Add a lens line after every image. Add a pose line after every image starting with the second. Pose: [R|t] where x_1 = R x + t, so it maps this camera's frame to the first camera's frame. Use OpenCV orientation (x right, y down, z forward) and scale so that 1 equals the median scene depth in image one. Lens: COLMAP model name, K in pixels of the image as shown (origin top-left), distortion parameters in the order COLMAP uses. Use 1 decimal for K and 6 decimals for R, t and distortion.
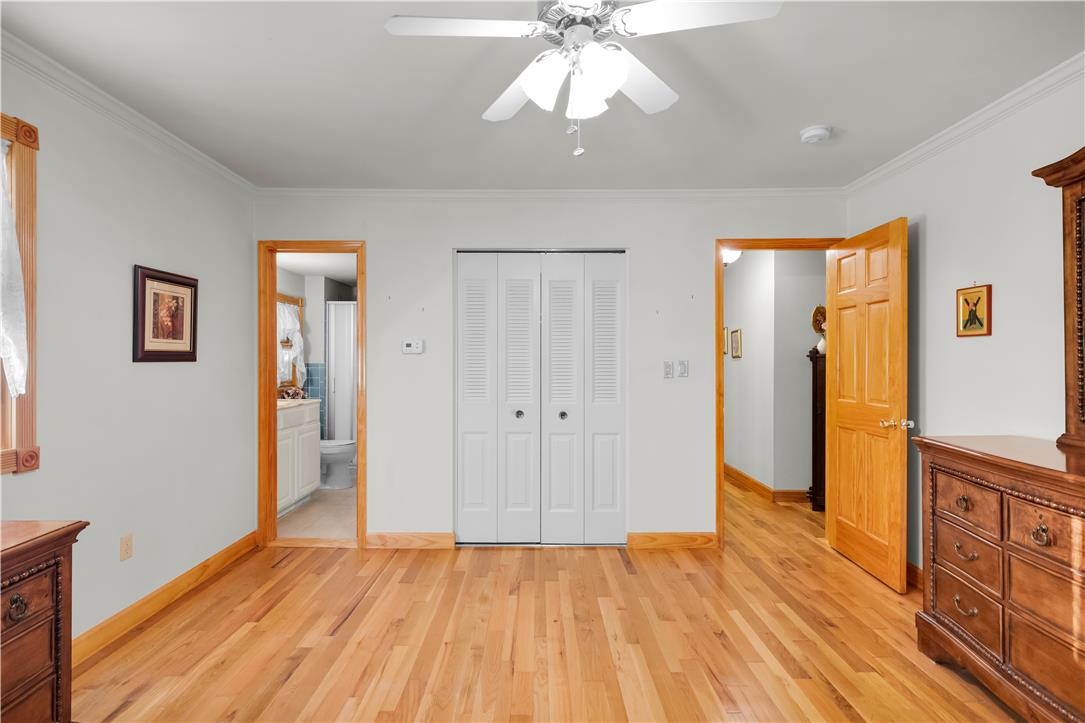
lens RADIAL K [[520.9, 0, 542.5], [0, 520.9, 361.5], [0, 0, 1]] dist [0.000894, -0.000089]
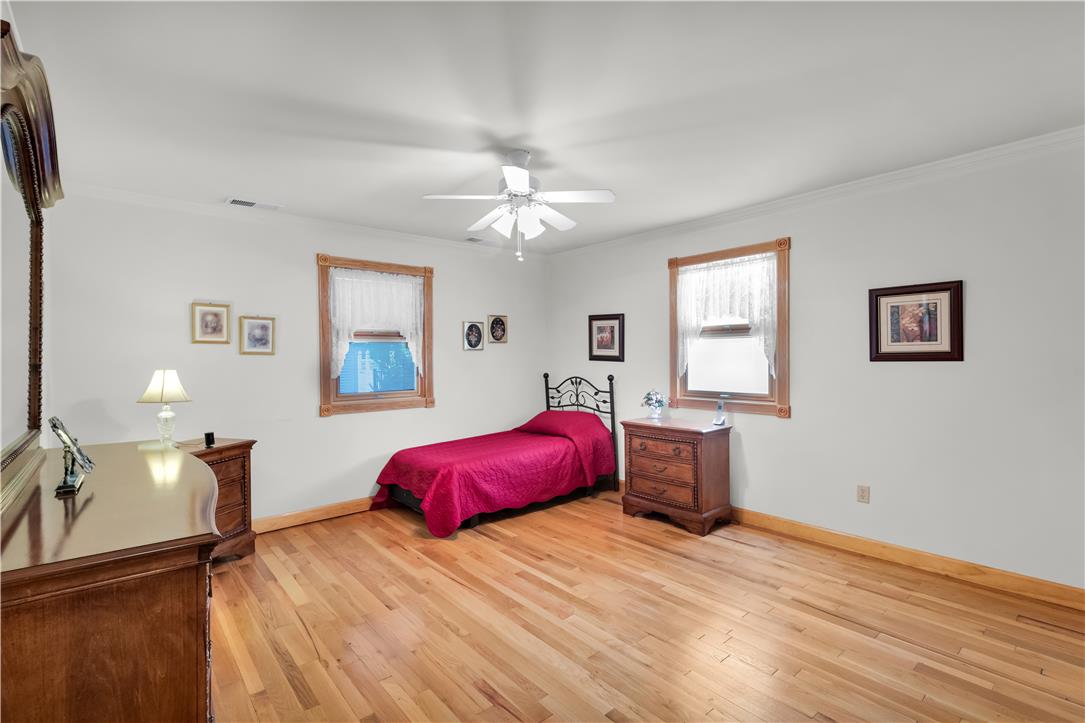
lens RADIAL K [[507.5, 0, 542.5], [0, 507.5, 361.5], [0, 0, 1]] dist [0.010797, -0.000449]
pose [[-0.759096, 0.008021, -0.650929, 0.677579], [0.005882, 0.999968, 0.005462, -0.010226], [0.650952, 0.000318, -0.759119, 1.356659]]
